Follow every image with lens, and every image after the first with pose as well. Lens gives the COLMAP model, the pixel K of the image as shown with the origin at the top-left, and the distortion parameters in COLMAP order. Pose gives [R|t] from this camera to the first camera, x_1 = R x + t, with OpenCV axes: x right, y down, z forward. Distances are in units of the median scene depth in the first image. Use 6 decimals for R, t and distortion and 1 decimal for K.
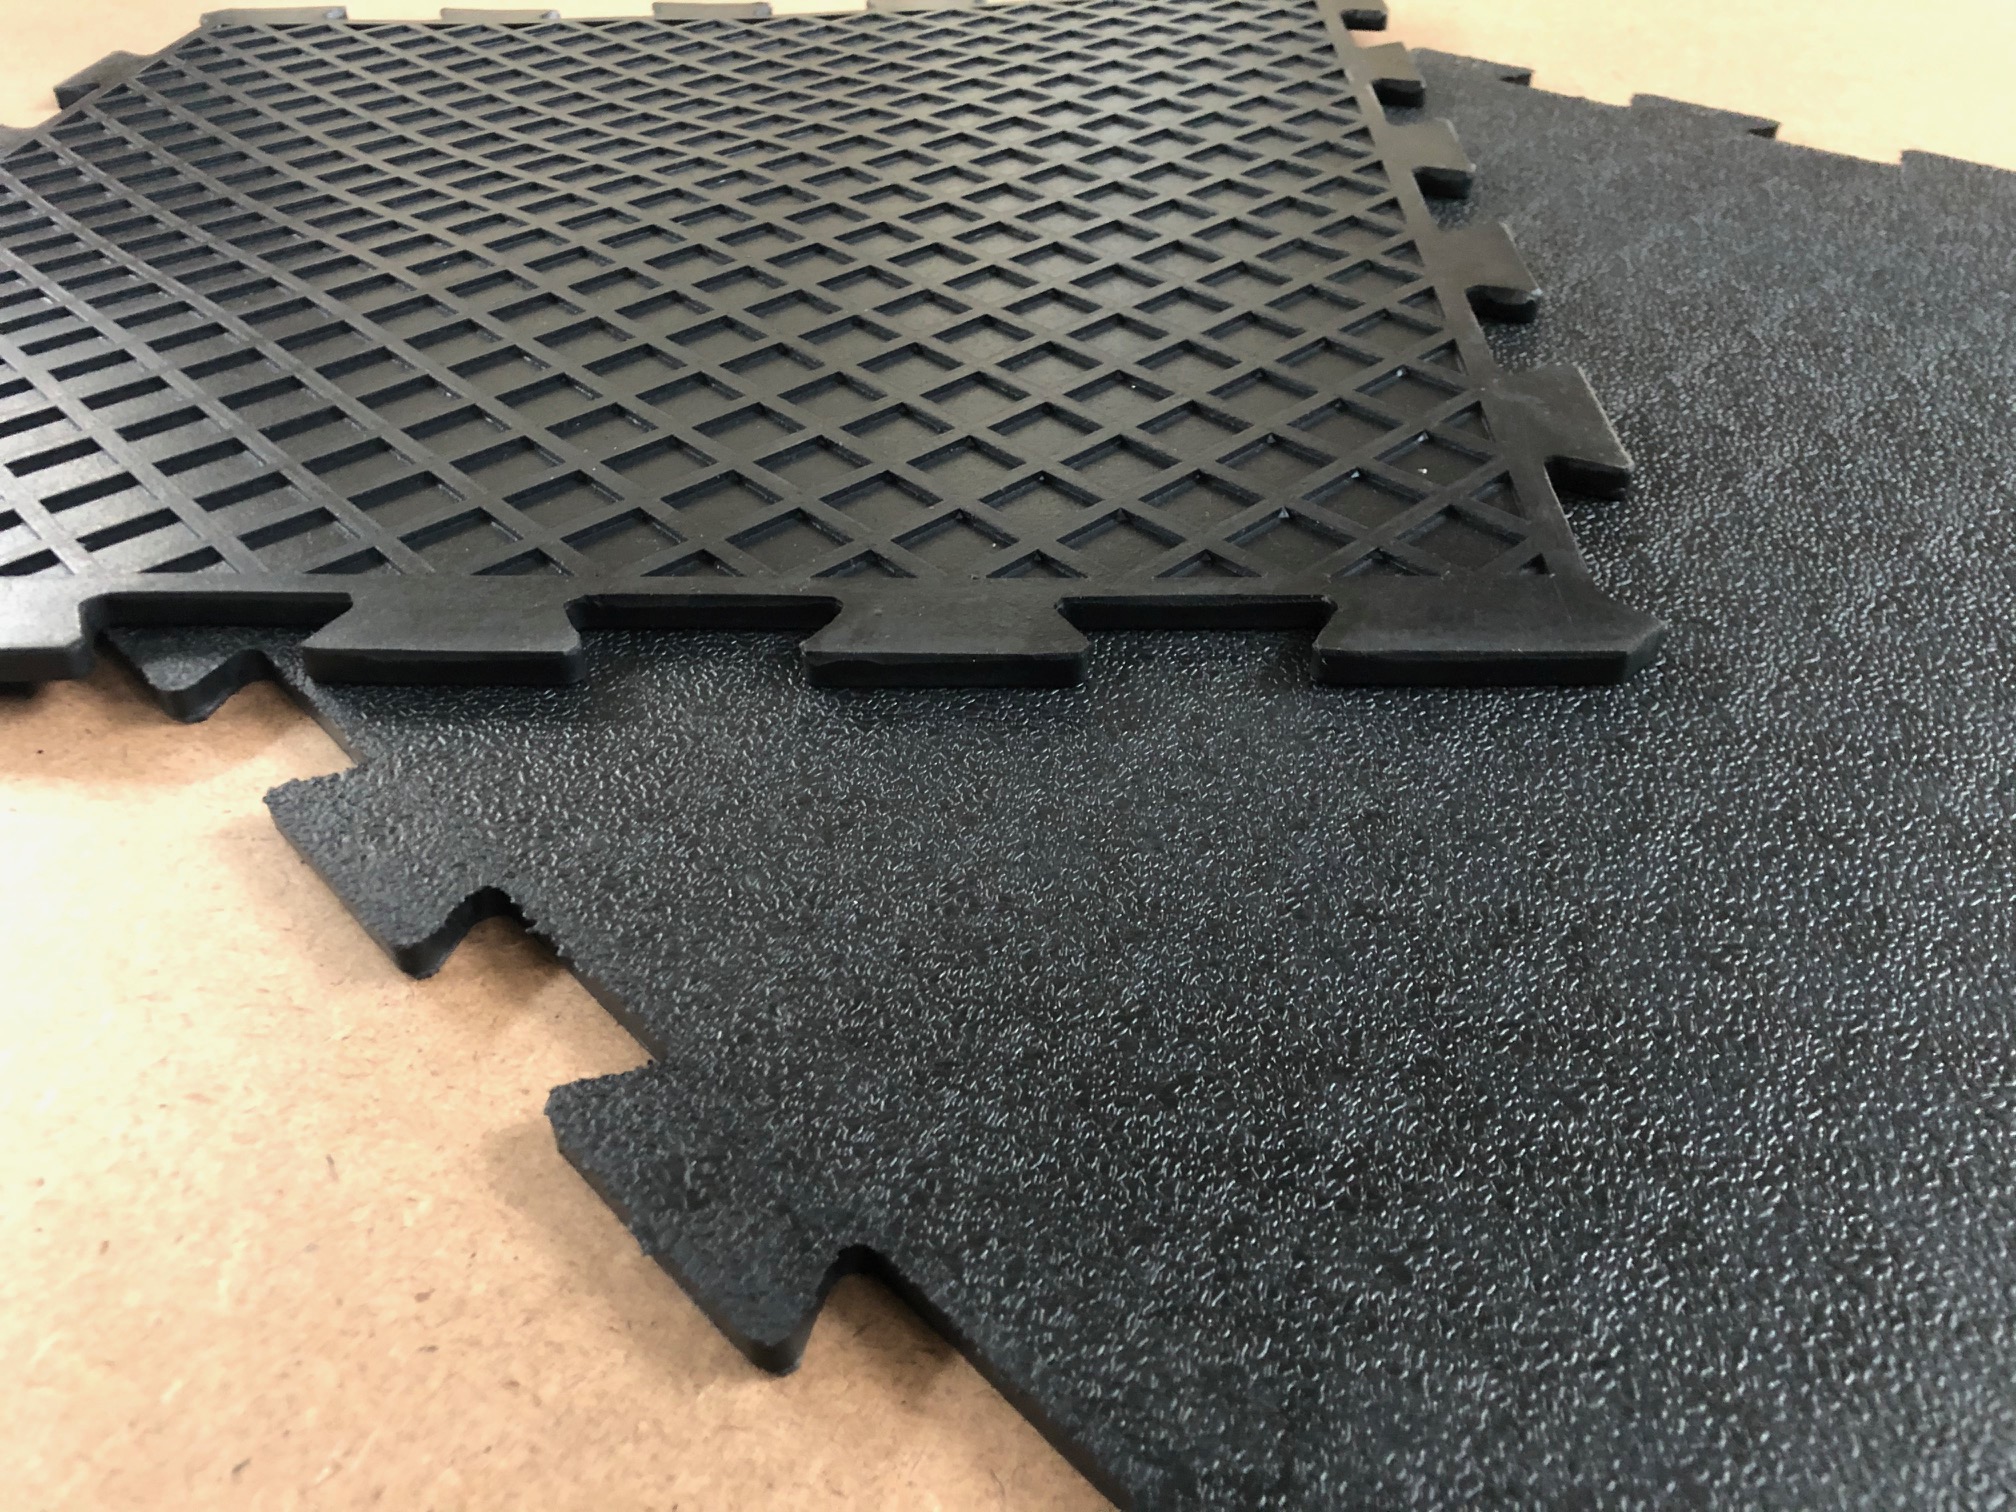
lens RADIAL K [[1623.3, 0, 1008.0], [0, 1623.3, 756.0], [0, 0, 1]] dist [-0.000843, -0.008608]
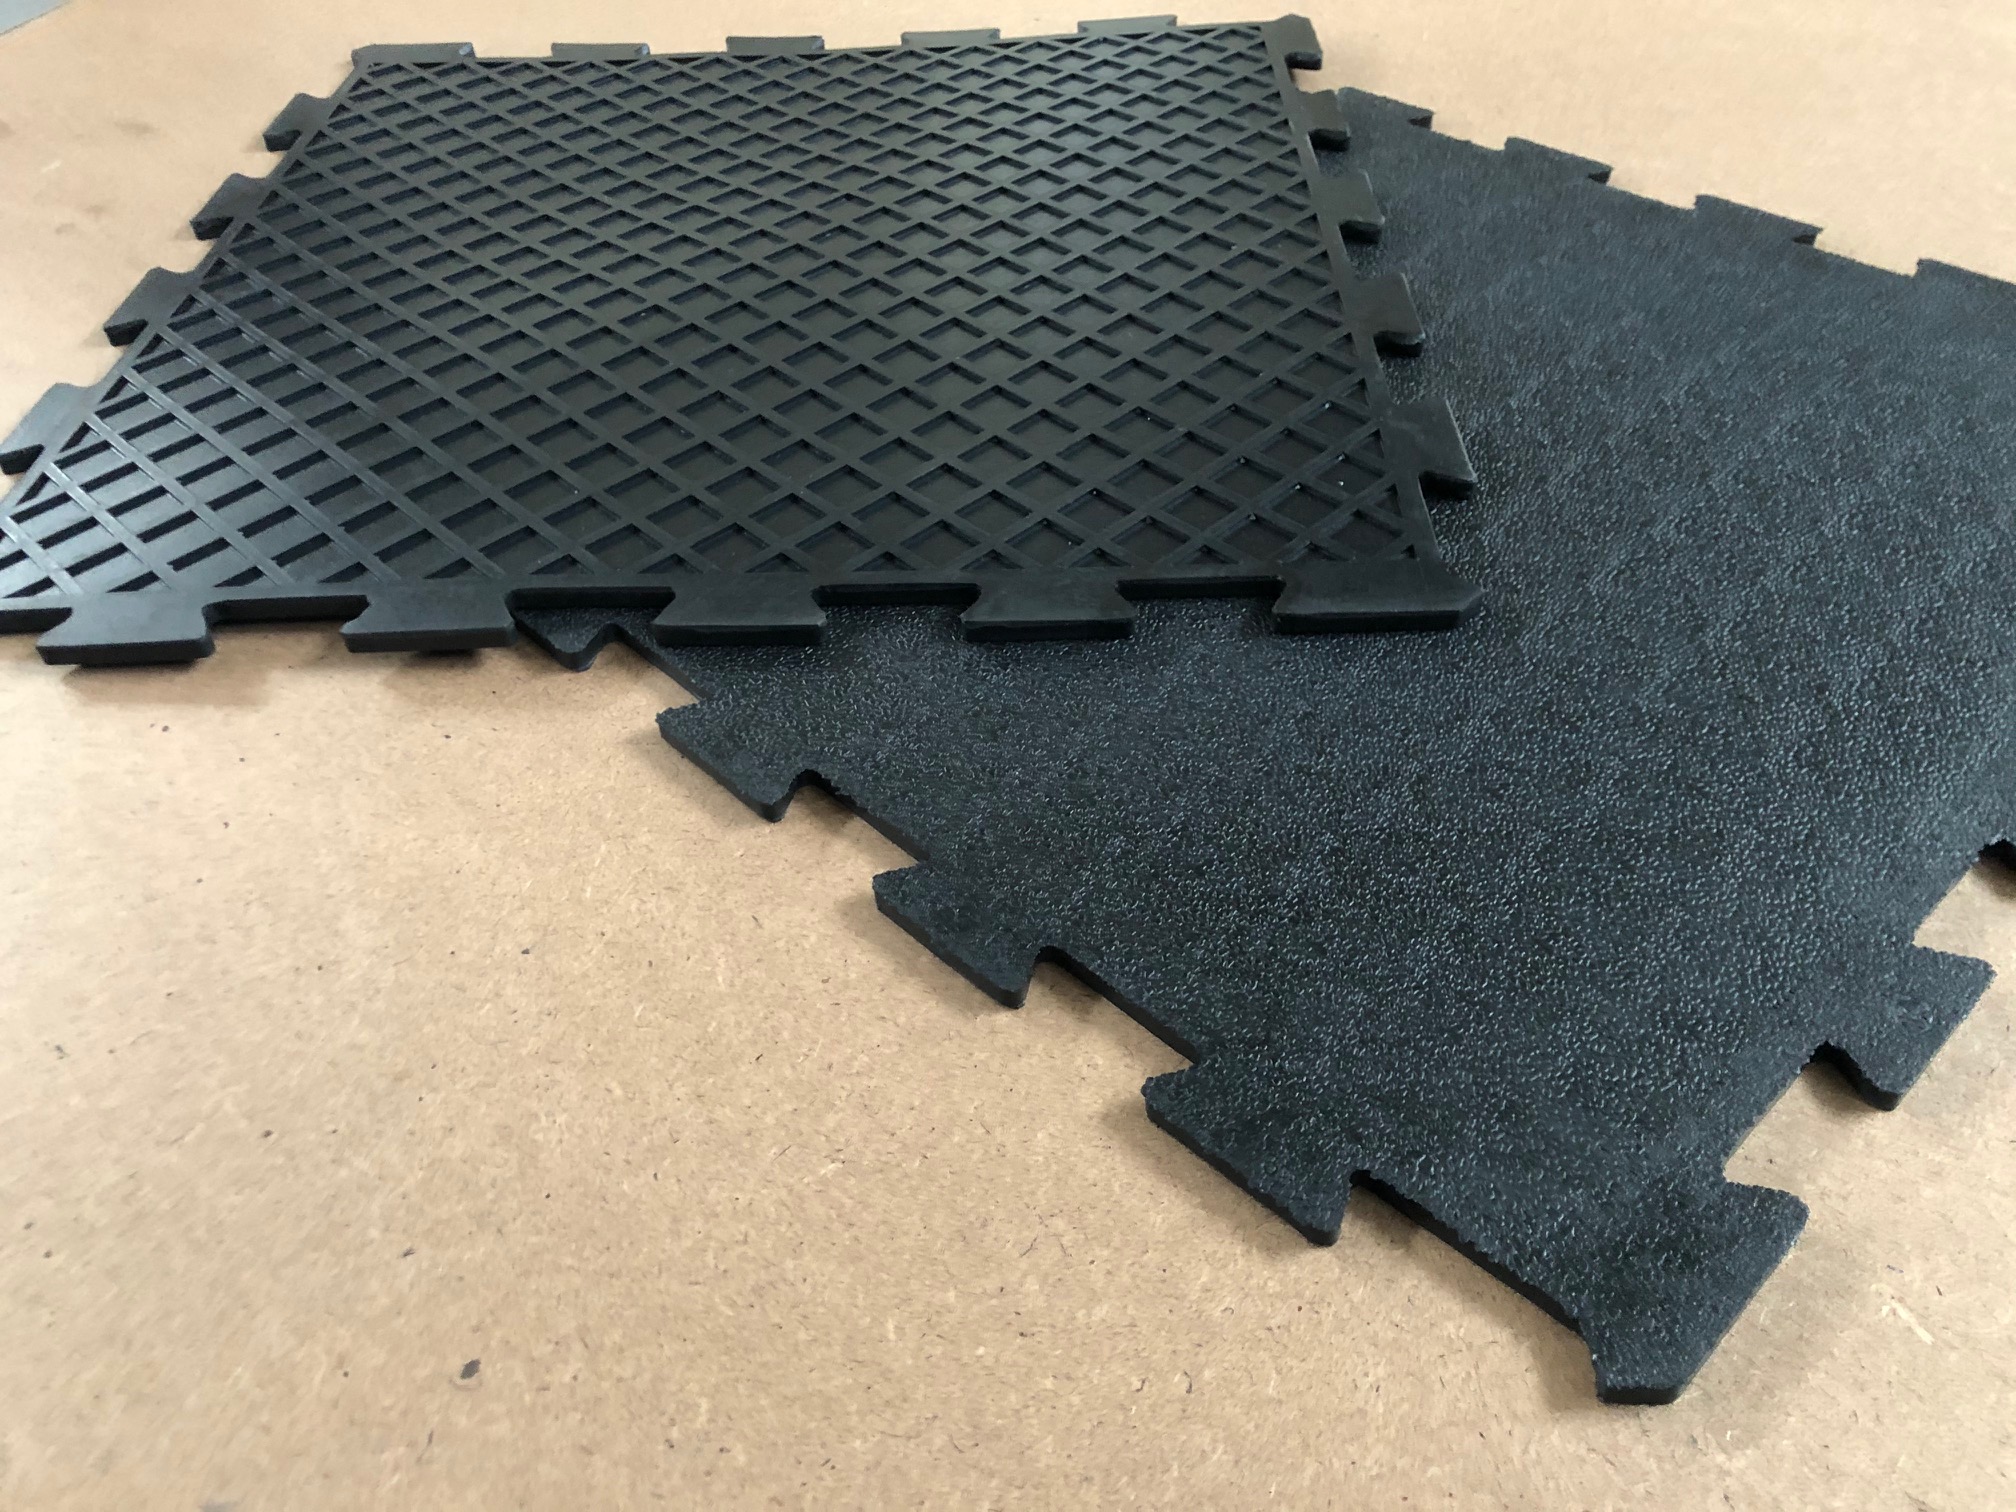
lens RADIAL K [[1624.6, 0, 1007.4], [0, 1624.6, 824.0], [0, 0, 1]] dist [0.095455, -0.250613]
pose [[0.998905, -0.027381, 0.037934, -0.162406], [0.022097, 0.990827, 0.133316, -0.085315], [-0.041236, -0.132332, 0.990347, -0.715359]]
